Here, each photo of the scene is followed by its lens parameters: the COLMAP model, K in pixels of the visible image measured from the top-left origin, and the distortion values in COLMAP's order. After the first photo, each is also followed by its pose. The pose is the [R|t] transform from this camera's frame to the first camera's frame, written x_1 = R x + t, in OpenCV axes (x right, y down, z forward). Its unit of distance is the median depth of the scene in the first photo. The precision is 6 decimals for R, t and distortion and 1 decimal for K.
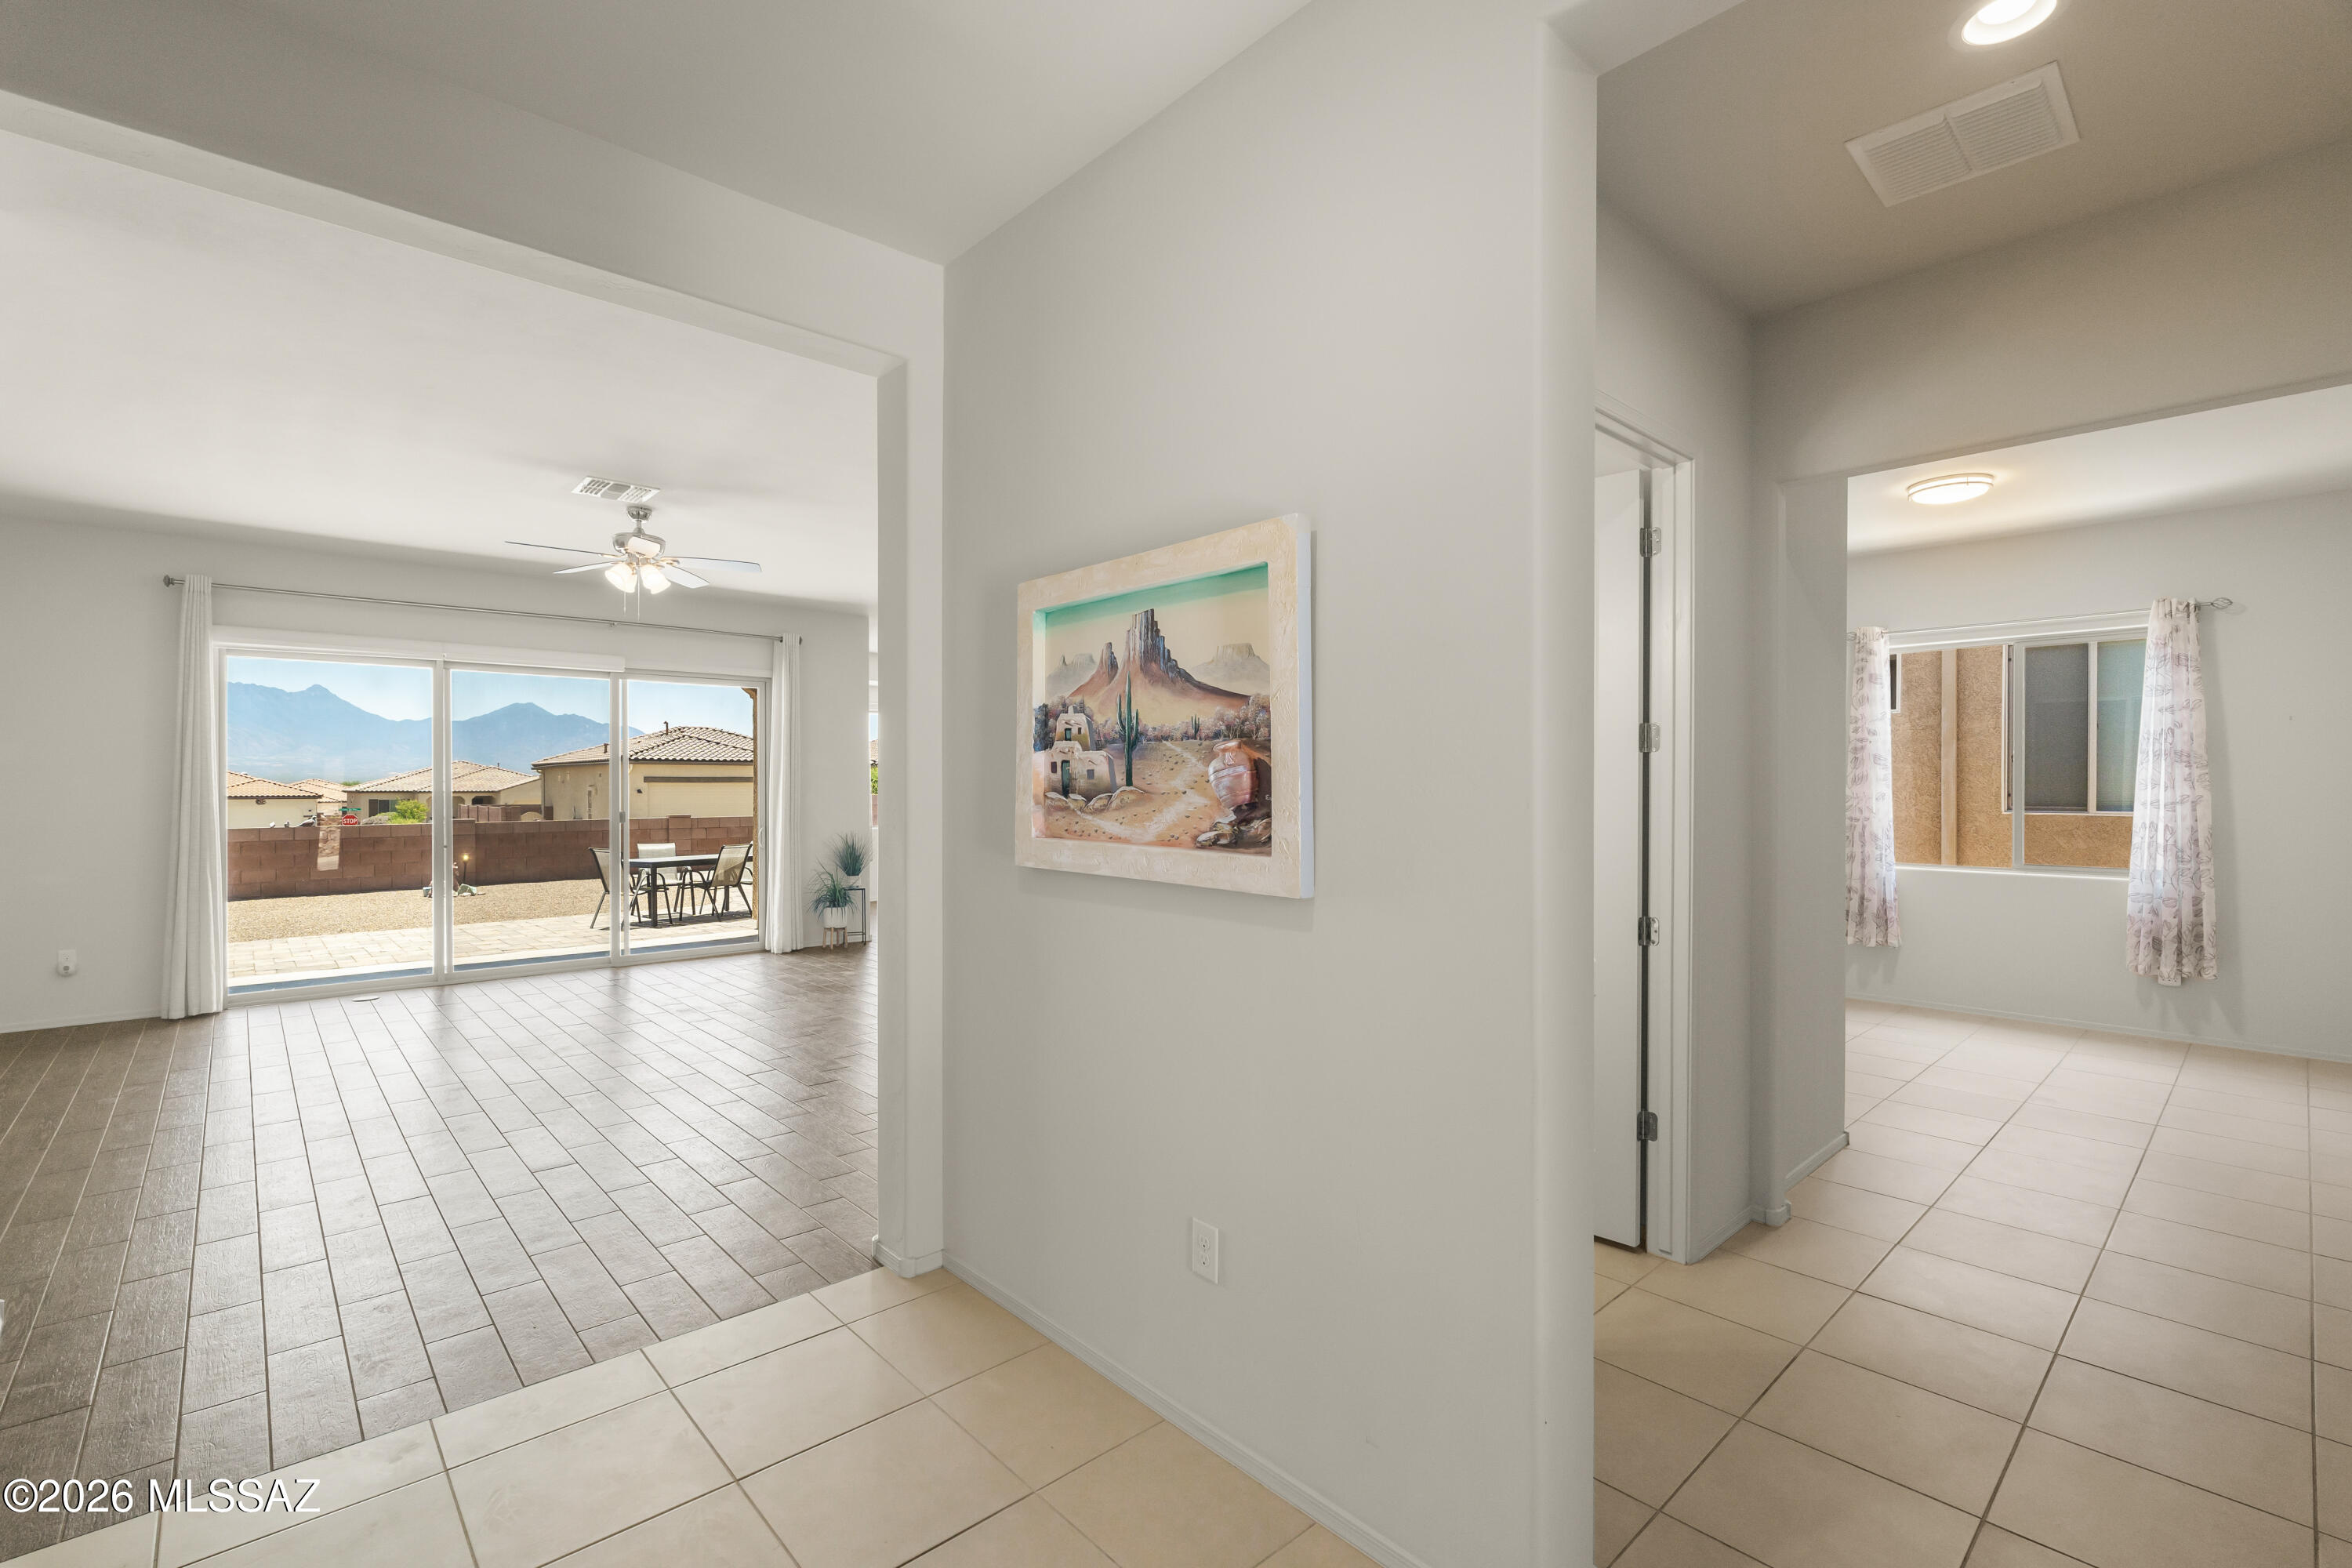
lens RADIAL K [[1040.1, 0, 1170.2], [0, 1040.1, 781.3], [0, 0, 1]] dist [-0.002696, 0.000416]
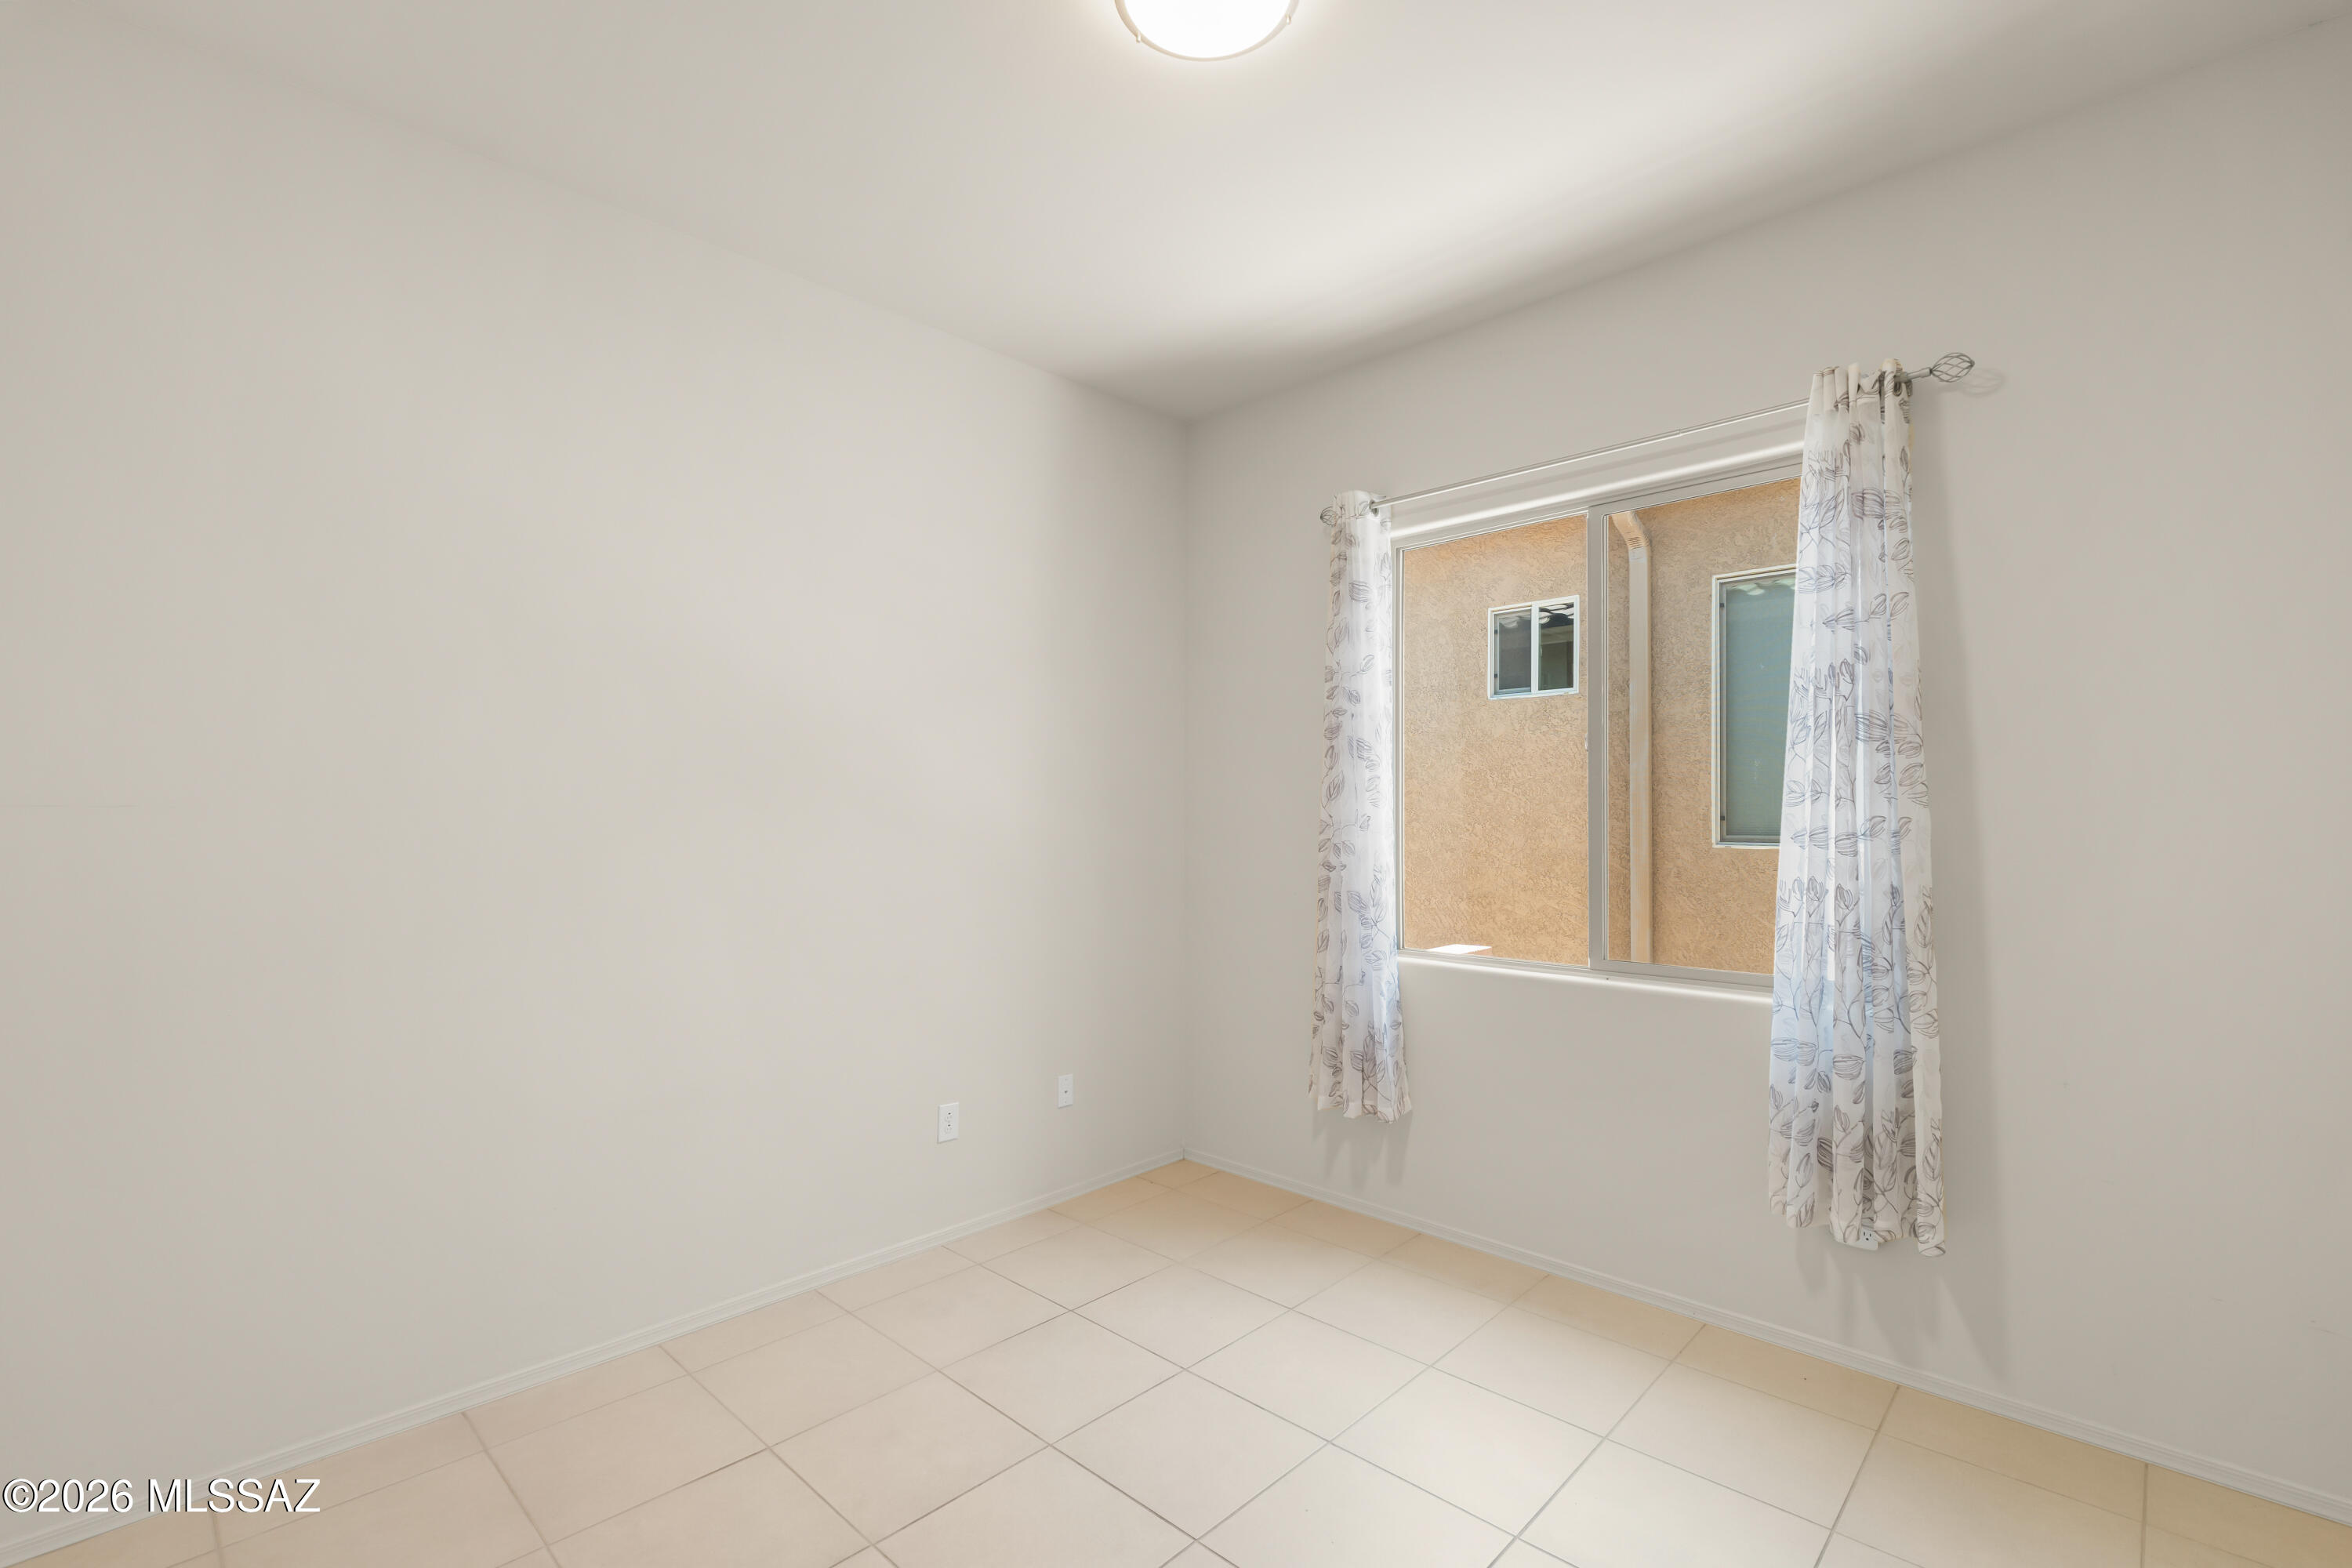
lens RADIAL K [[1040.1, 0, 1174.0], [0, 1040.1, 803.3], [0, 0, 1]] dist [-0.002696, 0.000416]
pose [[0.997877, -0.005225, 0.064917, 0.652186], [0.005503, 0.999976, -0.004104, 0.008111], [-0.064894, 0.004452, 0.997882, 0.582841]]
